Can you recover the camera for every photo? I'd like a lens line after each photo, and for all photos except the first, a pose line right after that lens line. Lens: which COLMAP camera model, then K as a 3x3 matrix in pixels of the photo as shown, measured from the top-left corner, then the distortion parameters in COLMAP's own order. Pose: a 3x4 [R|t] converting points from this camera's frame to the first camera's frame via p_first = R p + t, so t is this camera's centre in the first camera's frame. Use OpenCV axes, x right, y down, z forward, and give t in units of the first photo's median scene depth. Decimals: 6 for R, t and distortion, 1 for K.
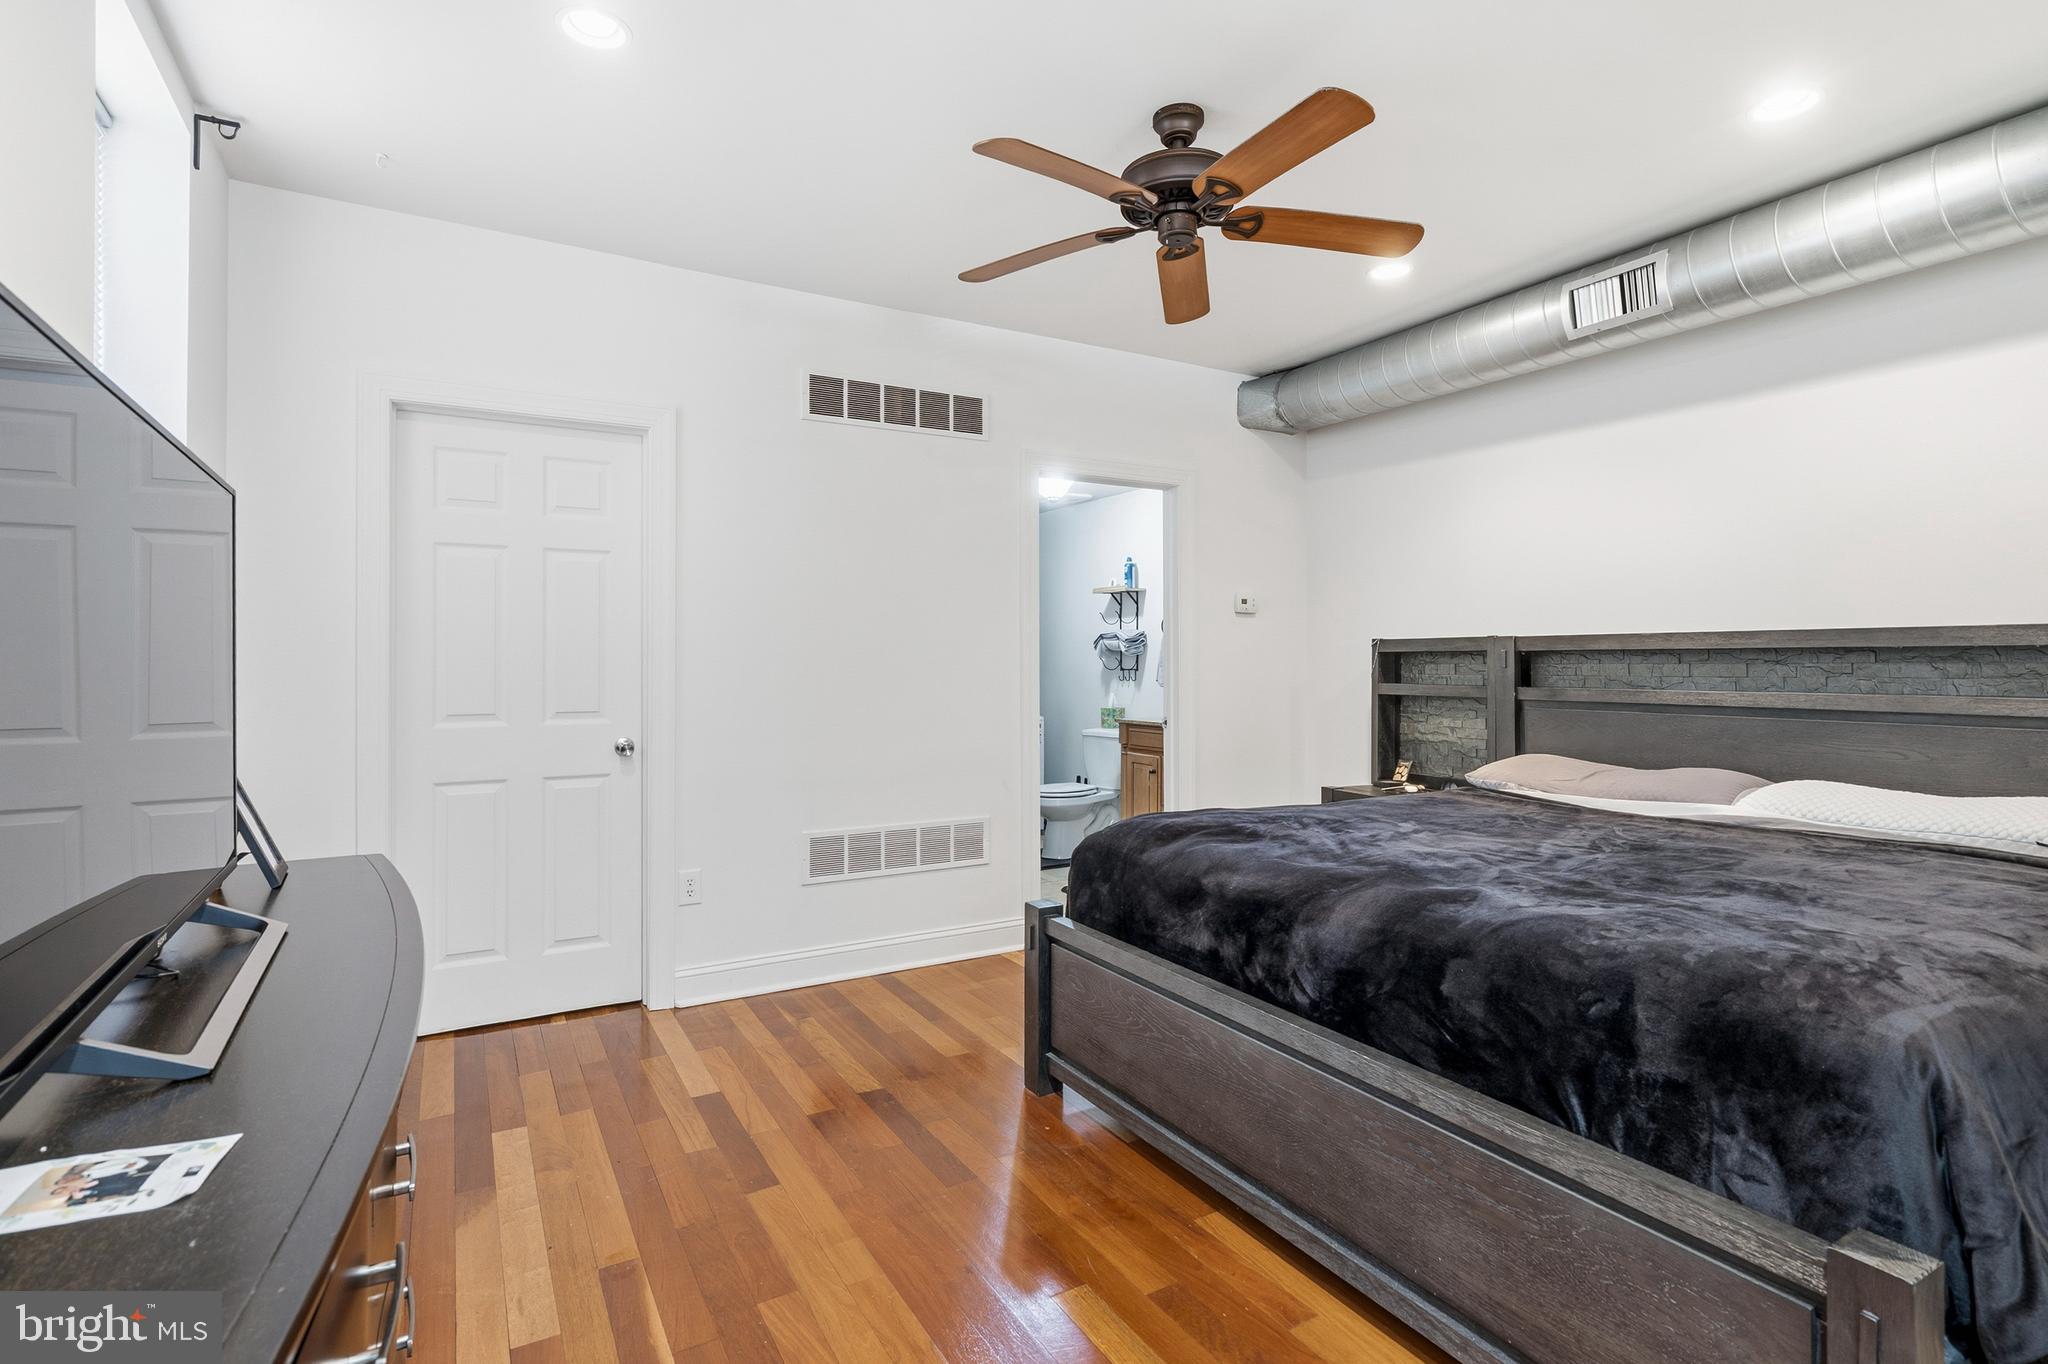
lens RADIAL K [[958.9, 0, 1018.9], [0, 958.9, 667.5], [0, 0, 1]] dist [-0.023412, 0.000206]
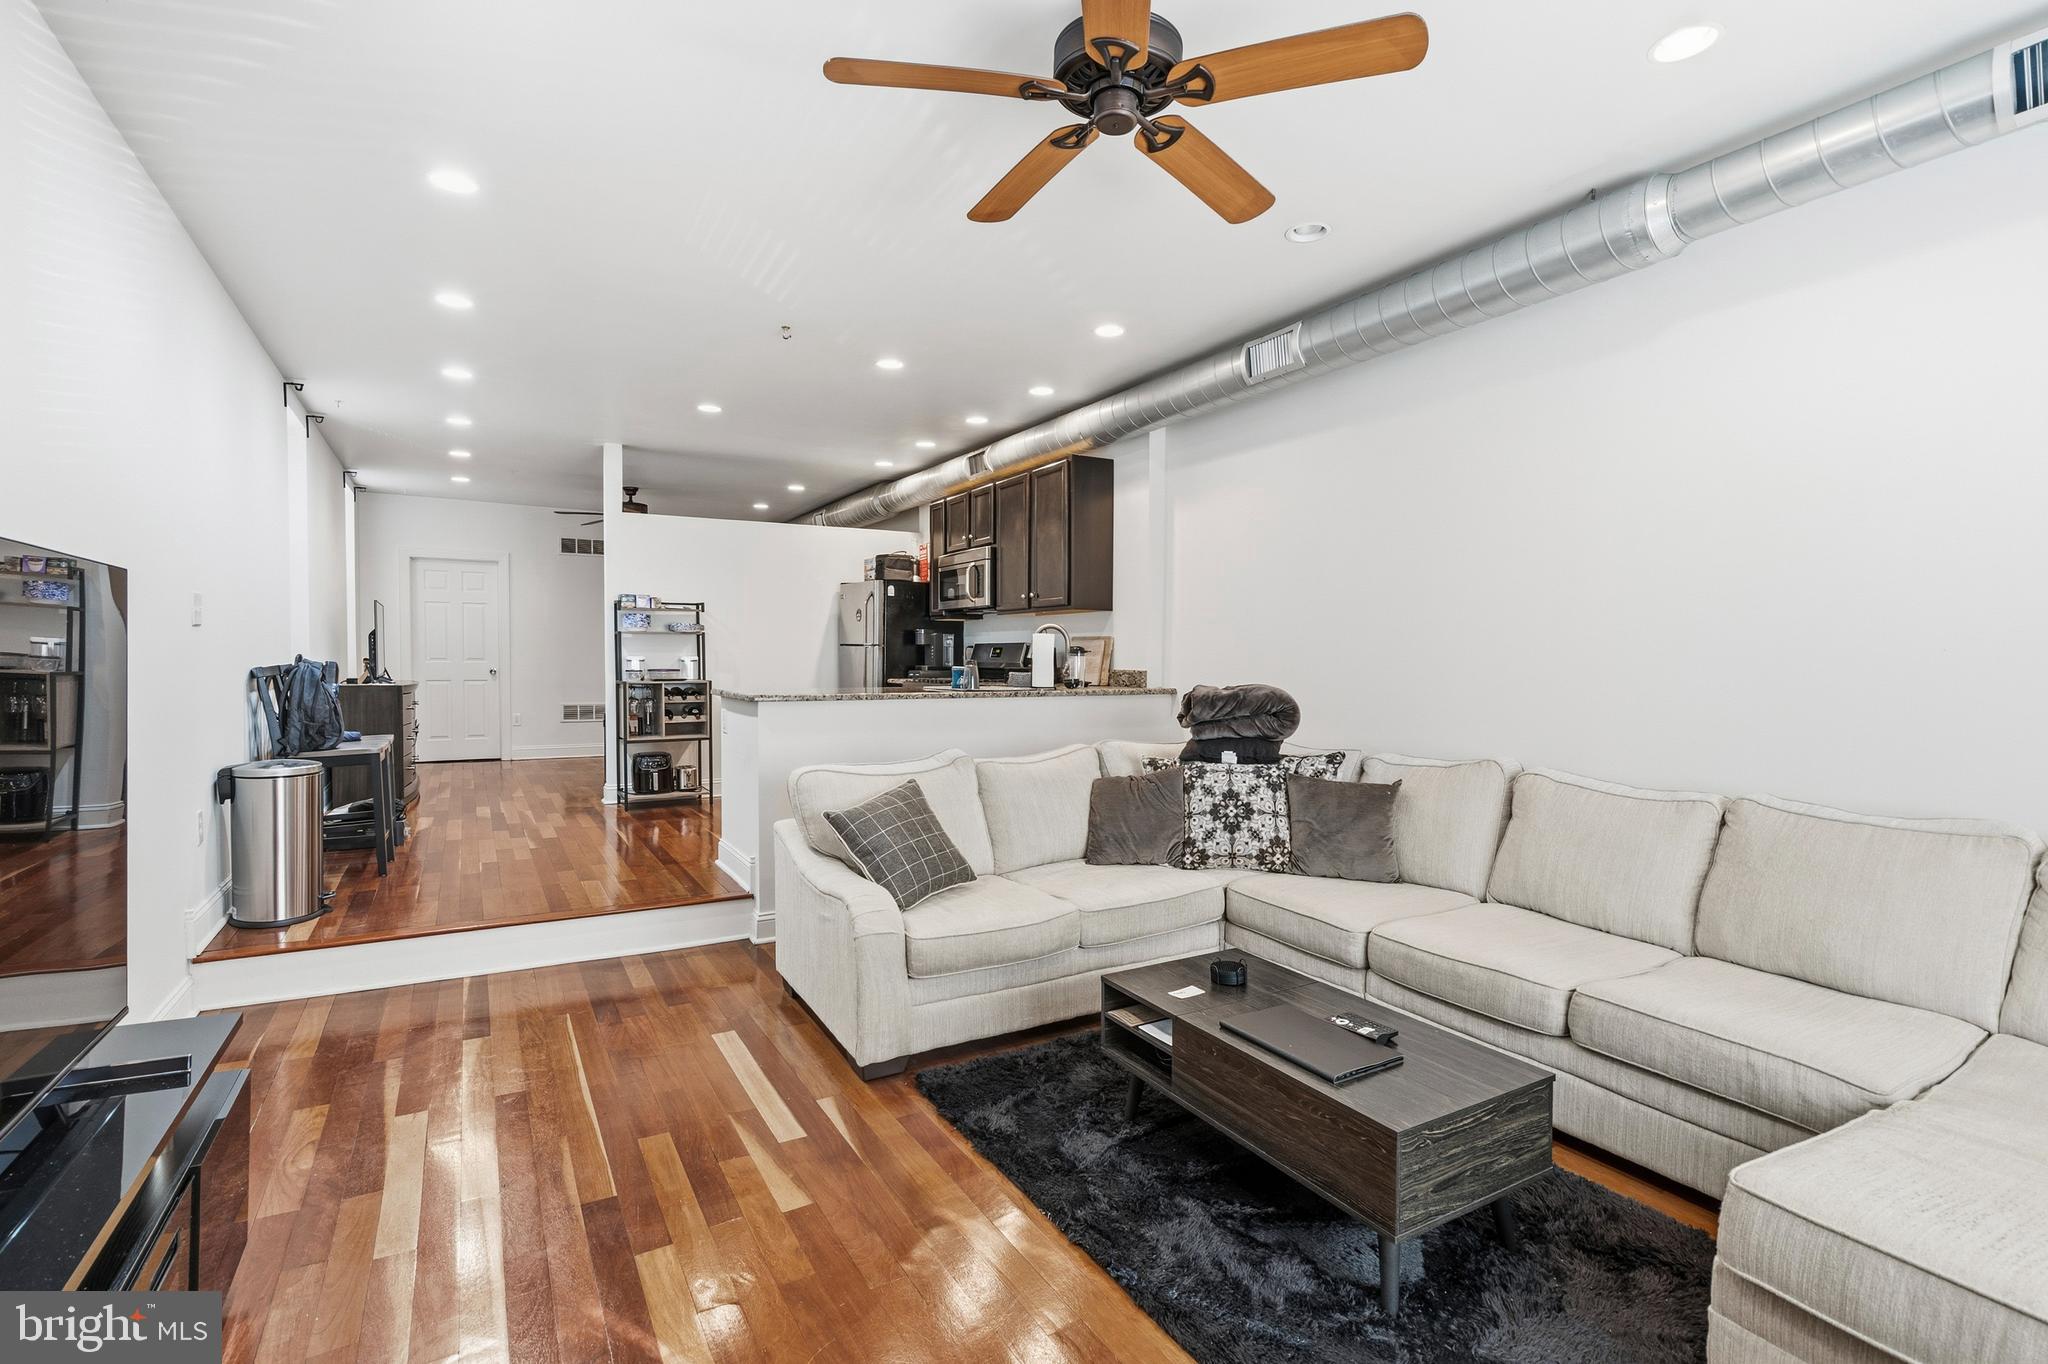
lens RADIAL K [[947.8, 0, 1017.5], [0, 947.8, 696.4], [0, 0, 1]] dist [-0.001833, 0.001466]
pose [[0.999967, 0.007359, 0.003405, 1.114559], [-0.007479, 0.999296, 0.036768, 0.040184], [-0.003132, -0.036792, 0.999318, -1.792652]]
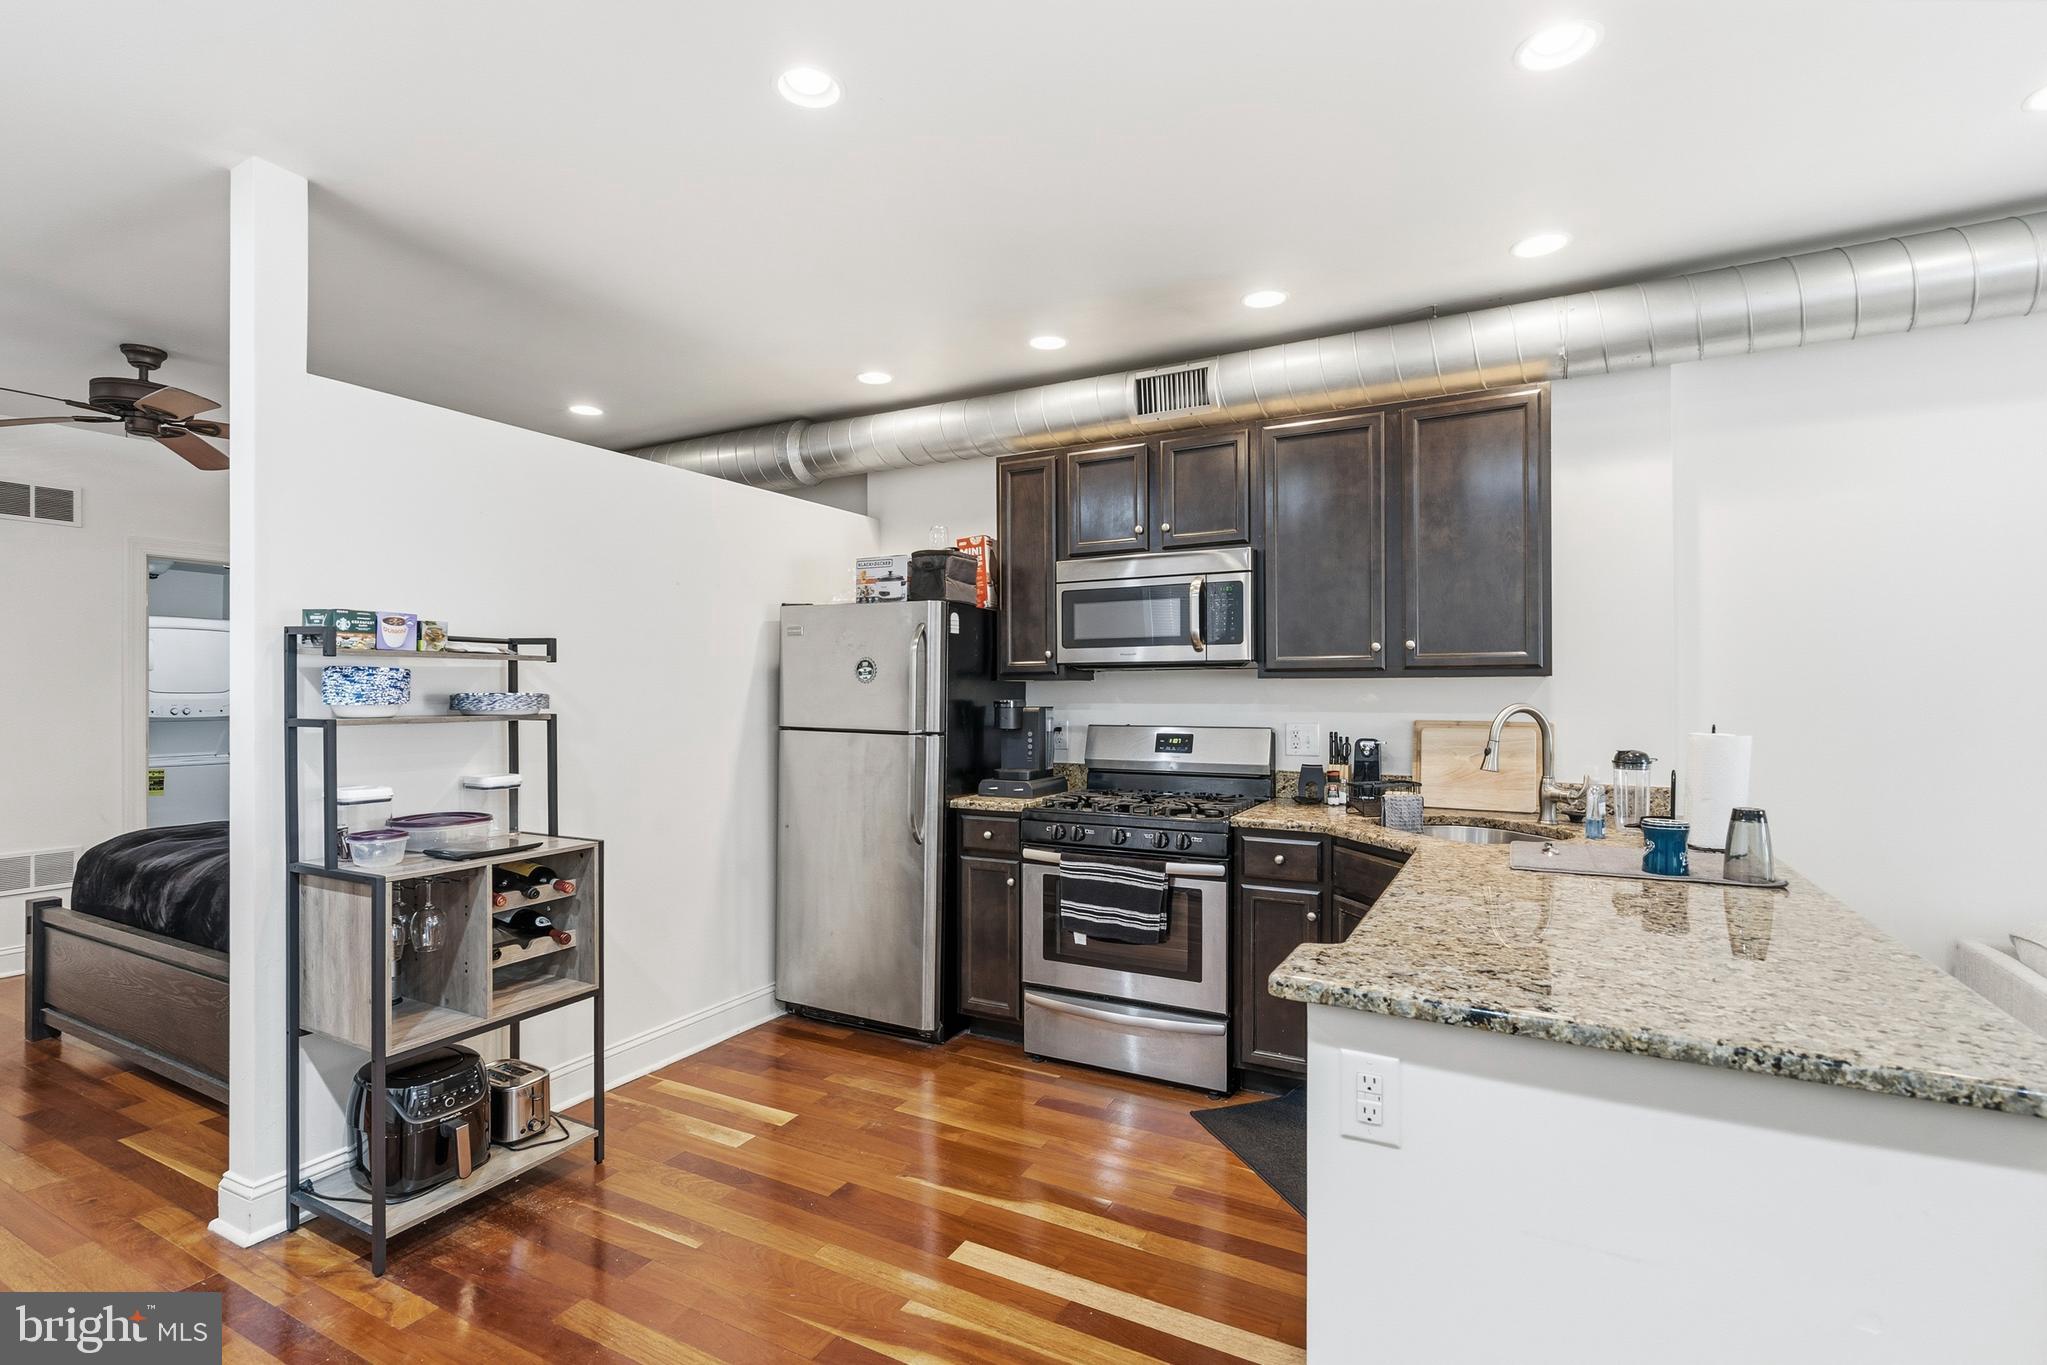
lens RADIAL K [[947.3, 0, 1017.0], [0, 947.3, 696.9], [0, 0, 1]] dist [-0.001833, 0.001466]
pose [[0.851569, 0.000343, 0.524243, 0.379574], [0.001631, 0.999993, -0.003304, -0.026549], [-0.524240, 0.003669, 0.851563, -0.661535]]
